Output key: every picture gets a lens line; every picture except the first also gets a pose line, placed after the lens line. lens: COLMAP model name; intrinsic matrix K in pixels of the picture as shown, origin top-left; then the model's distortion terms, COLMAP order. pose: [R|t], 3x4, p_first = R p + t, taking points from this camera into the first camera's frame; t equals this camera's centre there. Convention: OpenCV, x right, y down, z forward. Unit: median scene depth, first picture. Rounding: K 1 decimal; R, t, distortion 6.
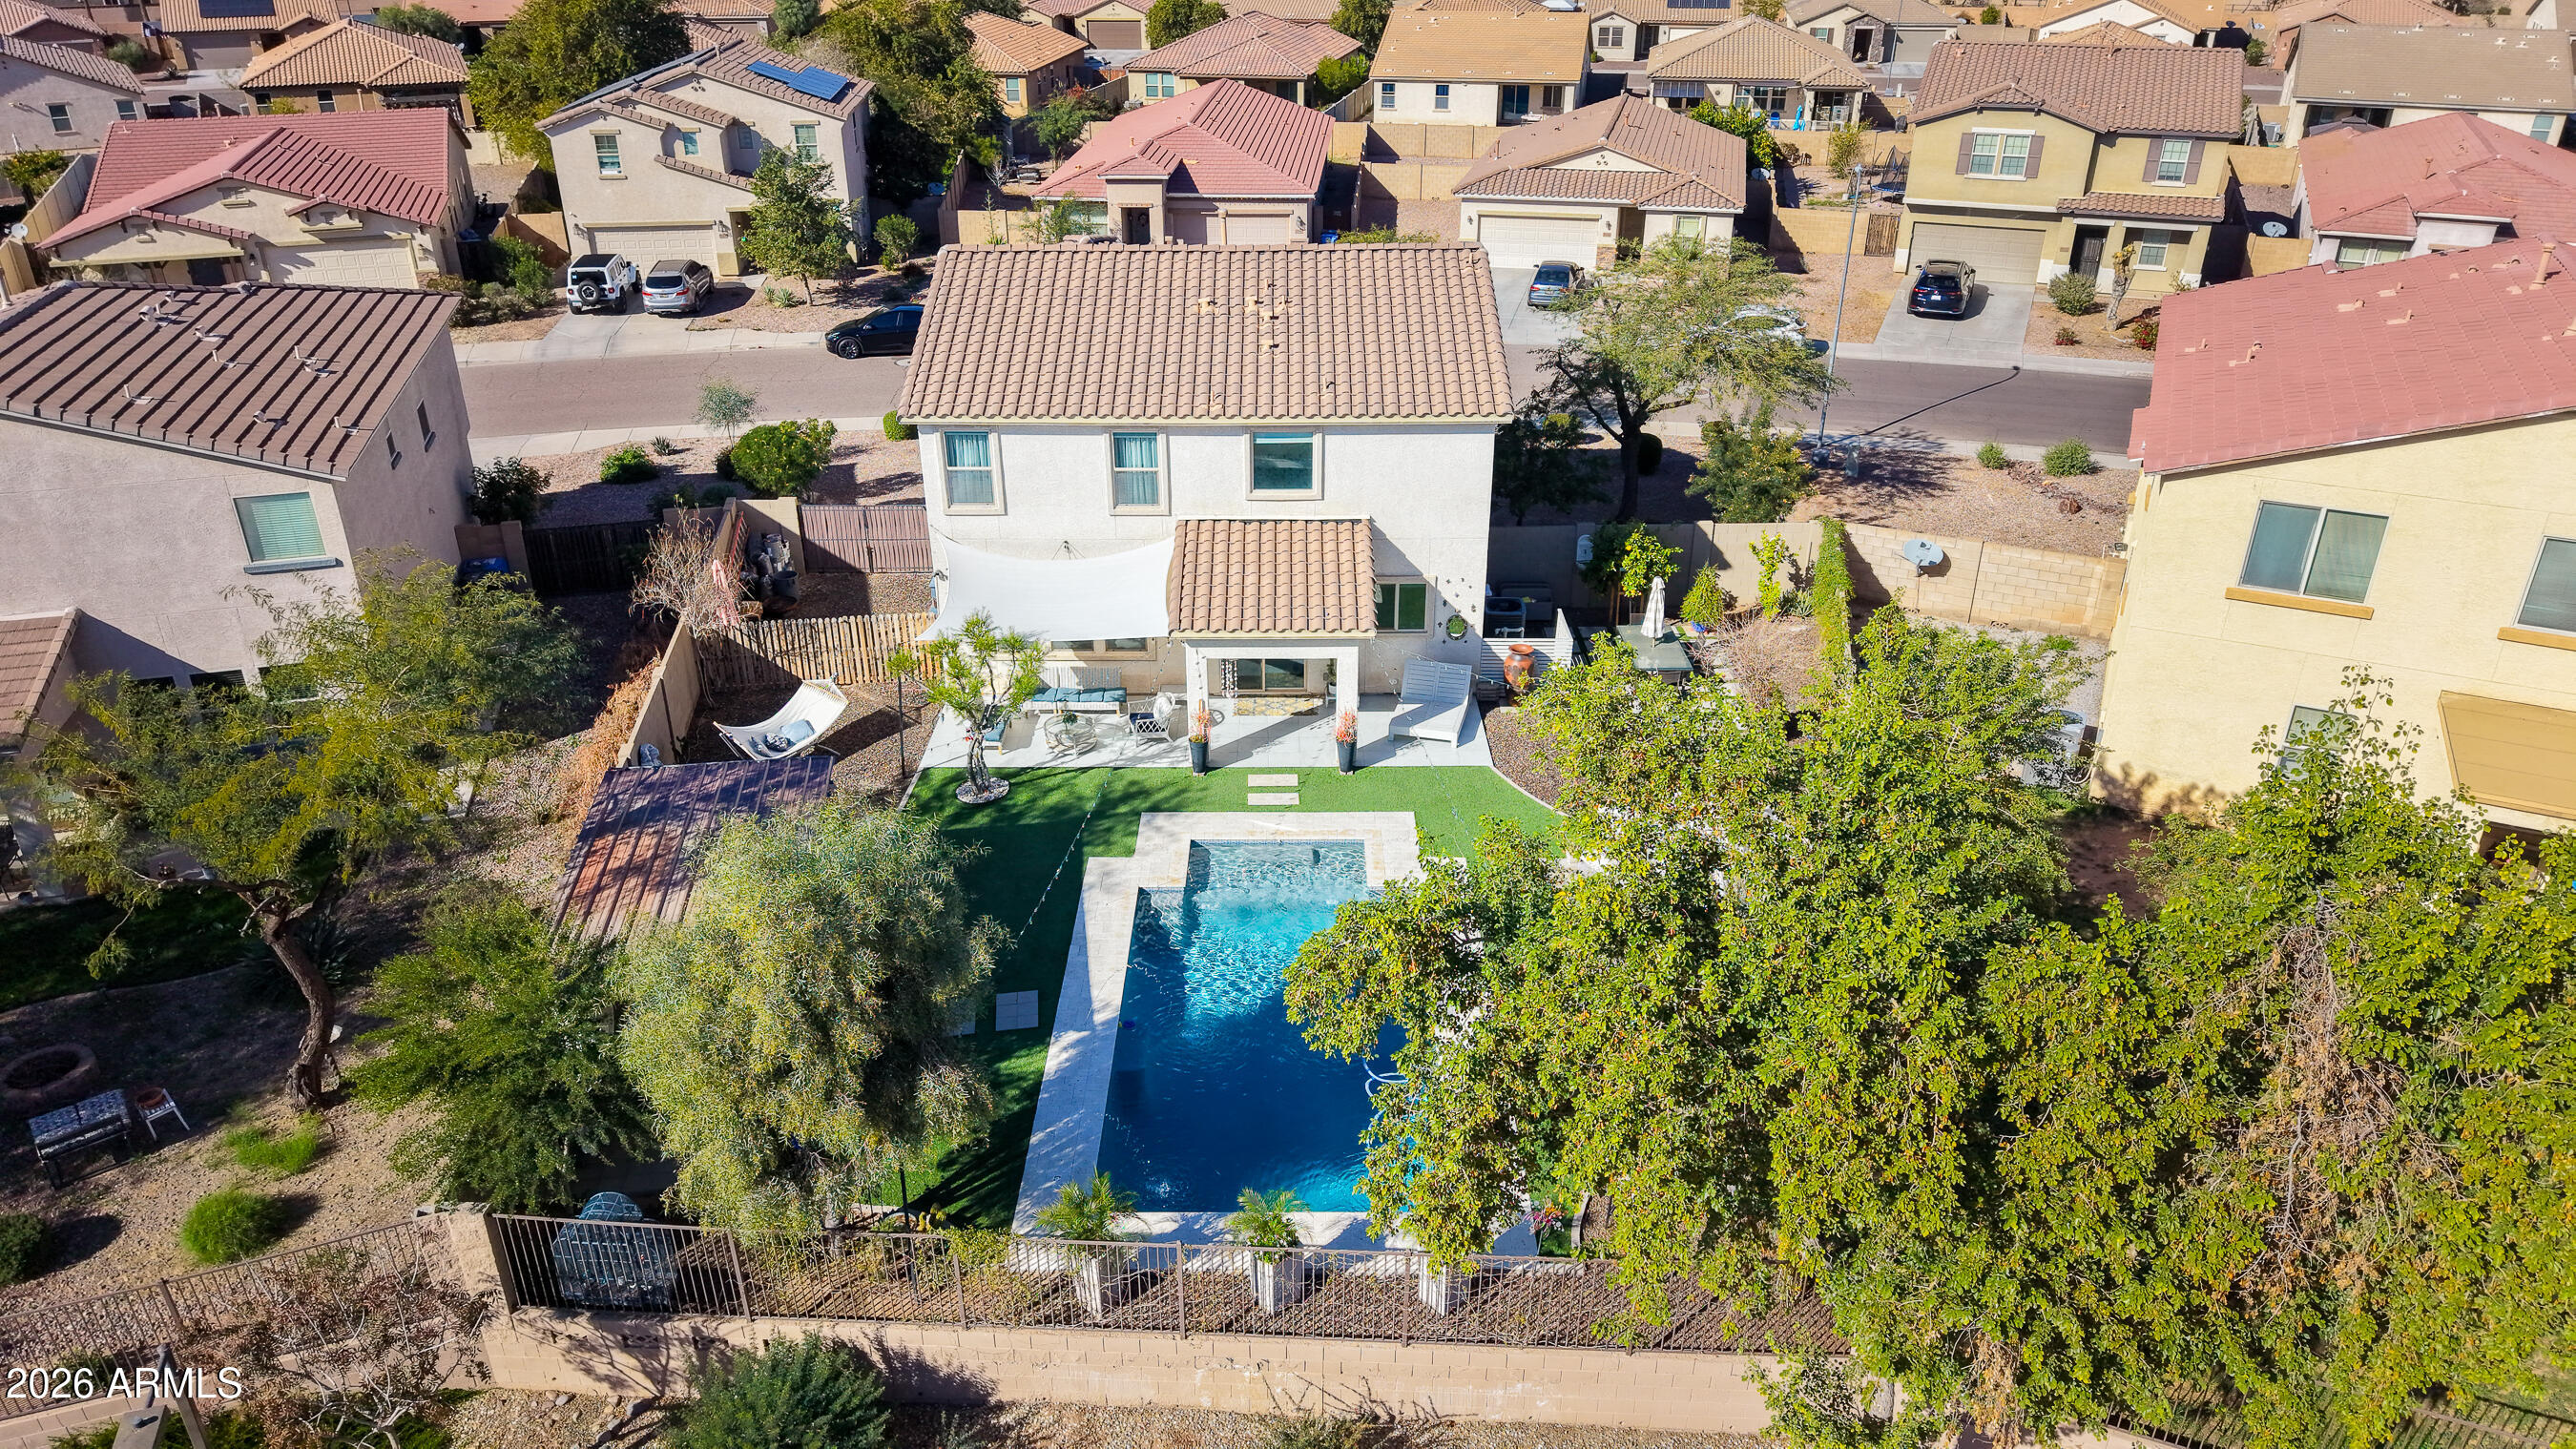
lens RADIAL K [[1728.9, 0, 1282.7], [0, 1728.9, 727.2], [0, 0, 1]] dist [0.019969, -0.022605]
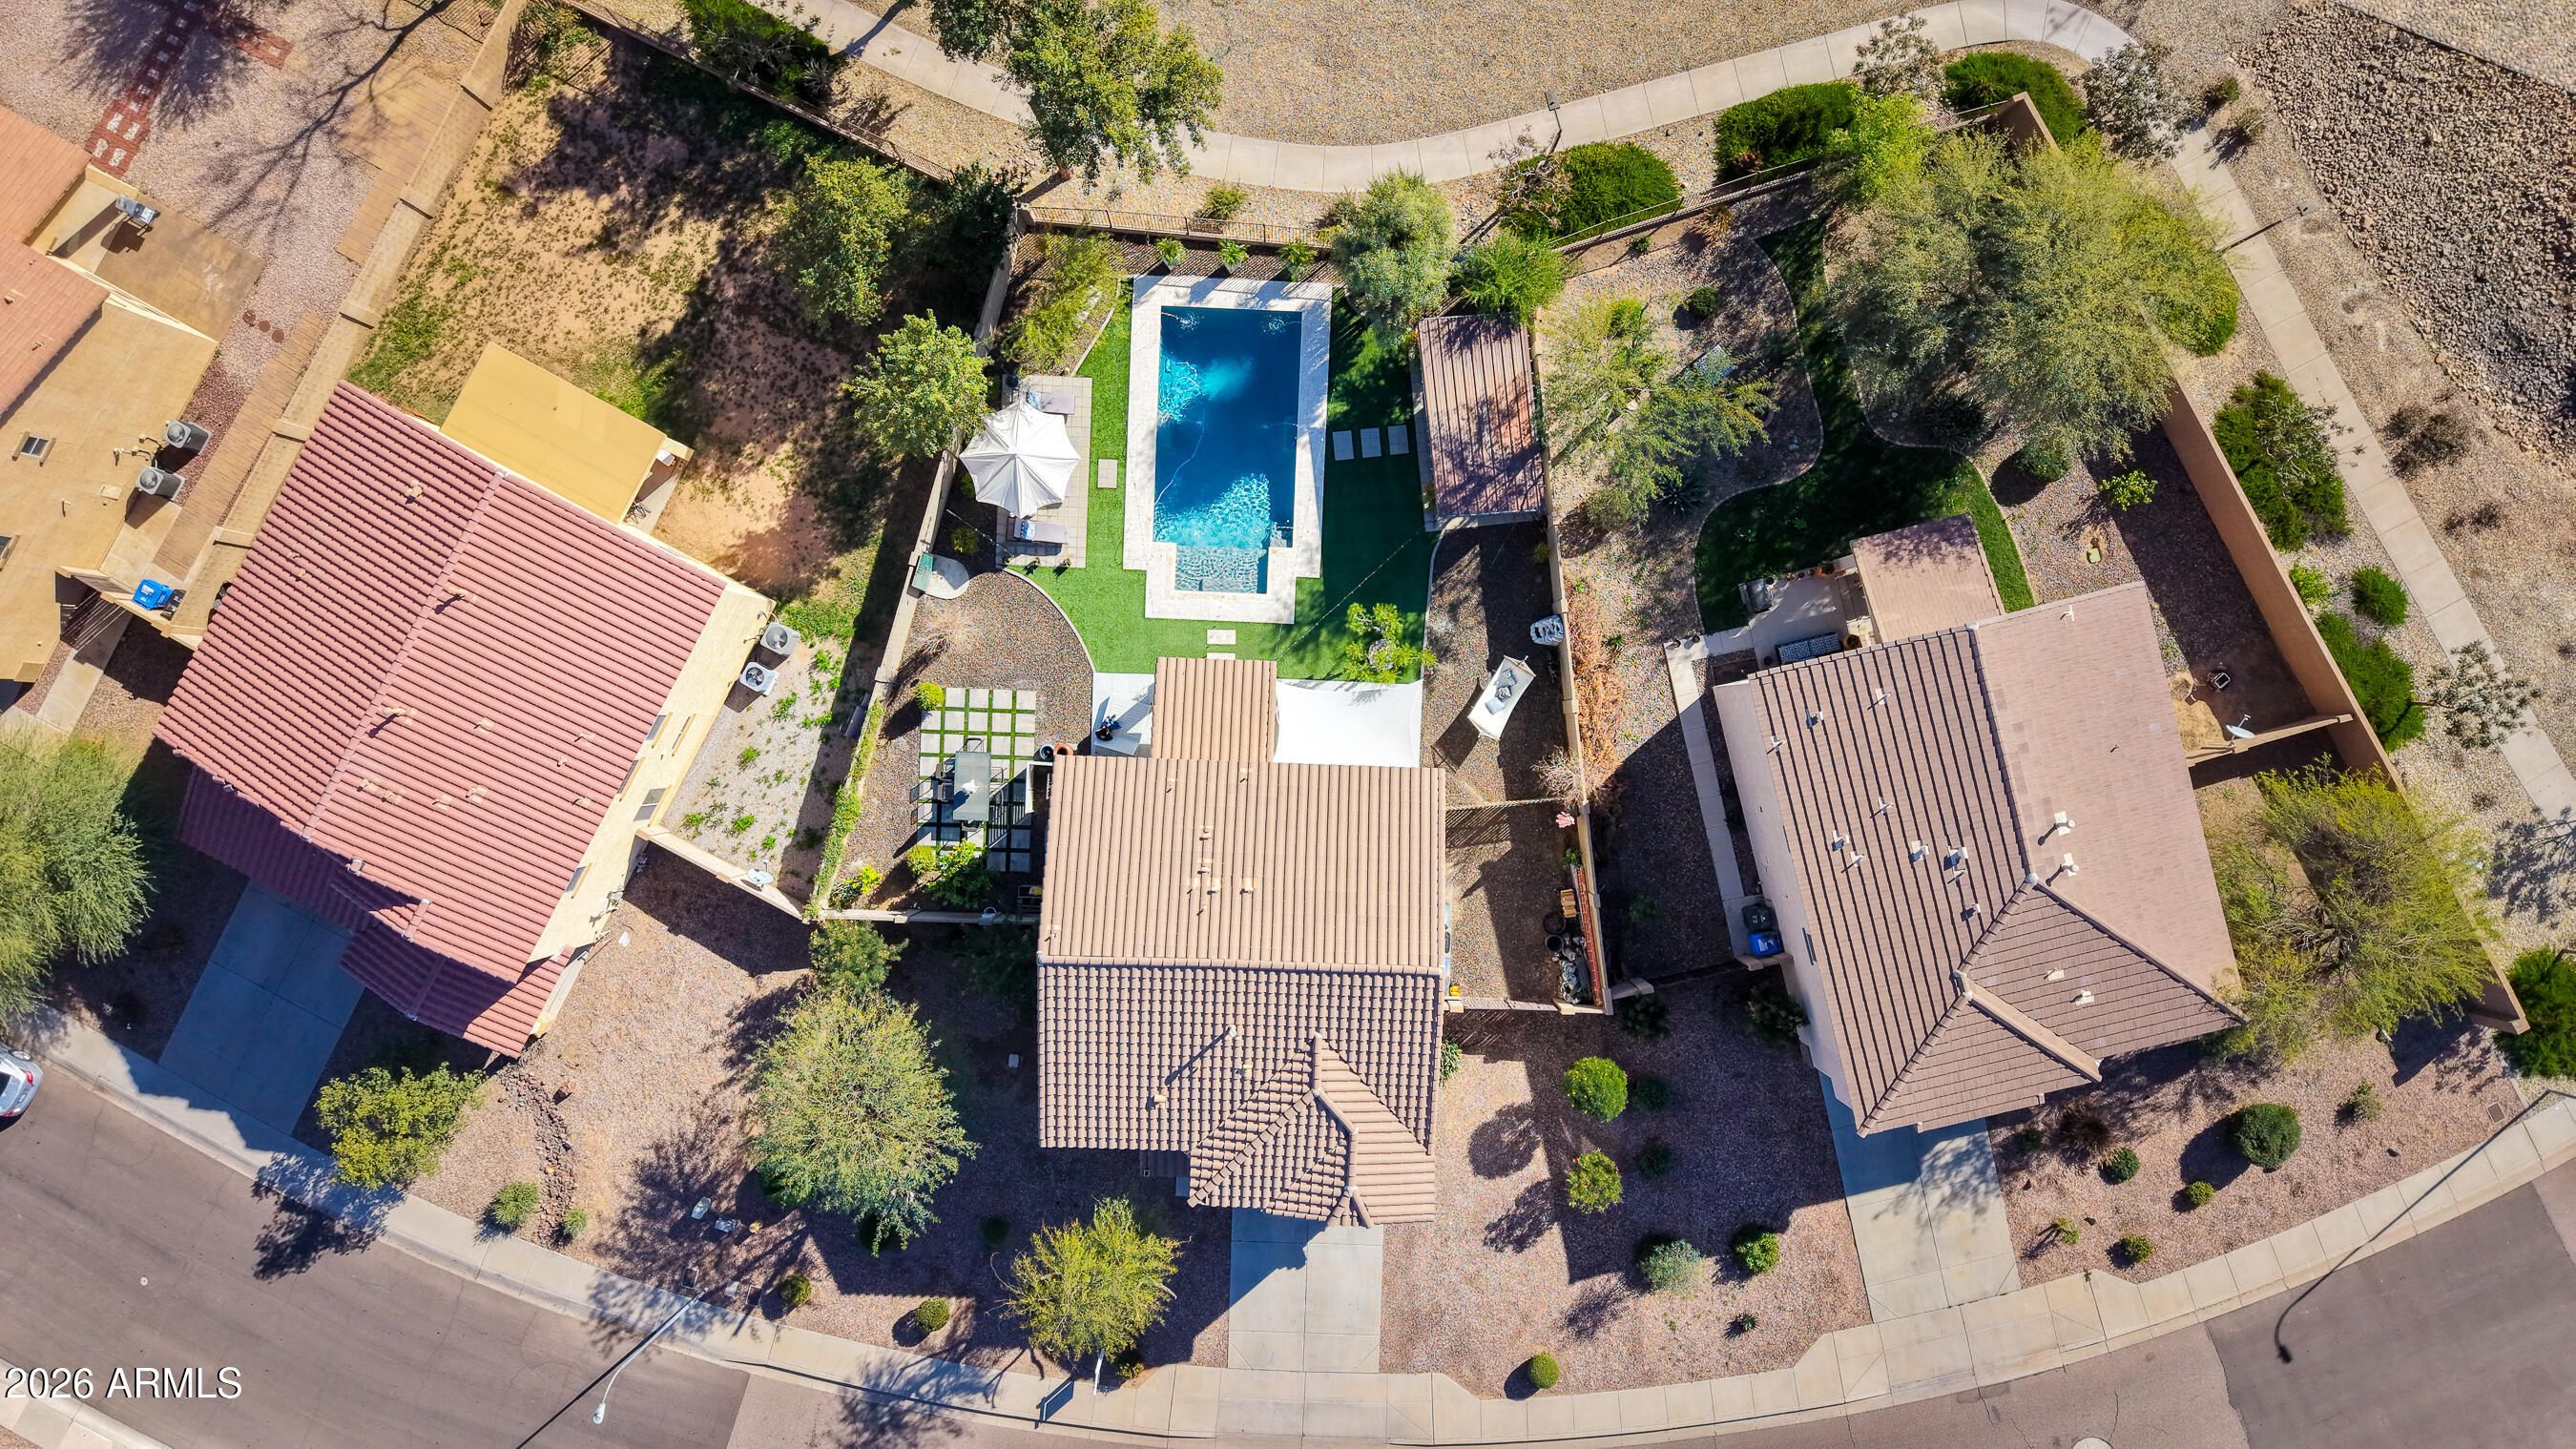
lens RADIAL K [[1717.6, 0, 1294.5], [0, 1717.6, 735.5], [0, 0, 1]] dist [0.007266, -0.004145]
pose [[-0.999257, -0.038525, -0.000766, -0.079437], [0.016197, -0.438000, 0.898829, -1.503865], [-0.034963, 0.898149, 0.438299, 0.285934]]
